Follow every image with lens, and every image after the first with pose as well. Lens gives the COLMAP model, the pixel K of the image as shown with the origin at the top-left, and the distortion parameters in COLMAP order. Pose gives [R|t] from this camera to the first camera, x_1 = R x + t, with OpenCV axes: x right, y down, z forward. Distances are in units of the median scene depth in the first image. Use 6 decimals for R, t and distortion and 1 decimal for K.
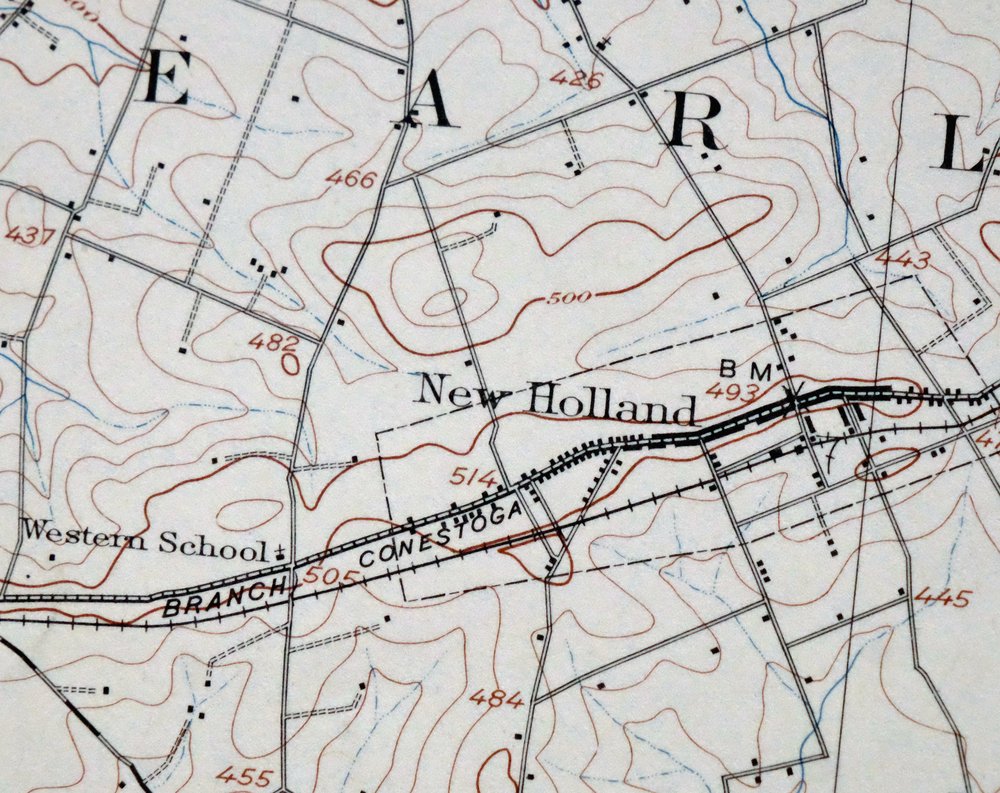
lens RADIAL K [[3776.1, 0, 500.0], [0, 3776.1, 396.4], [0, 0, 1]] dist [-0.247298, 0.000000]
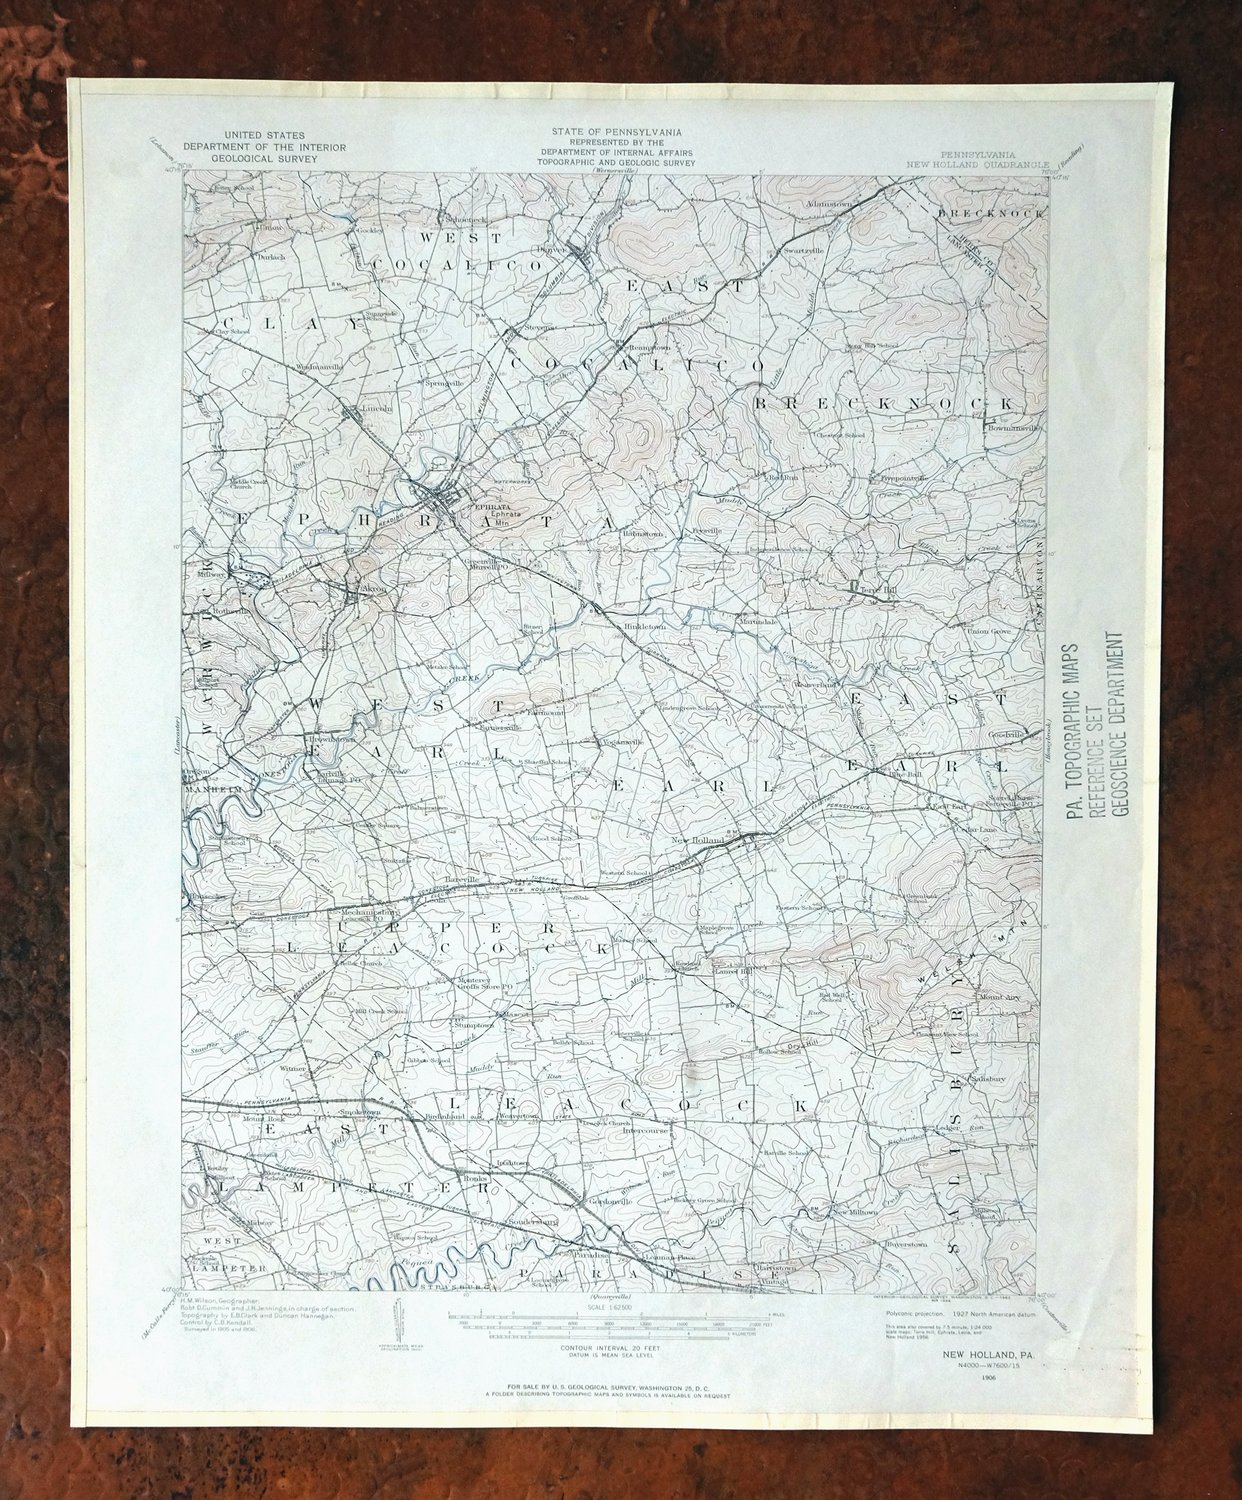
lens RADIAL K [[1177.7, 0, 619.8], [0, 1177.7, 748.4], [0, 0, 1]] dist [0.033339, 0.001011]
pose [[0.995157, -0.090746, -0.037785, -0.020801], [0.087808, 0.993441, -0.073249, -0.016076], [0.044184, 0.069577, 0.996598, -0.705167]]
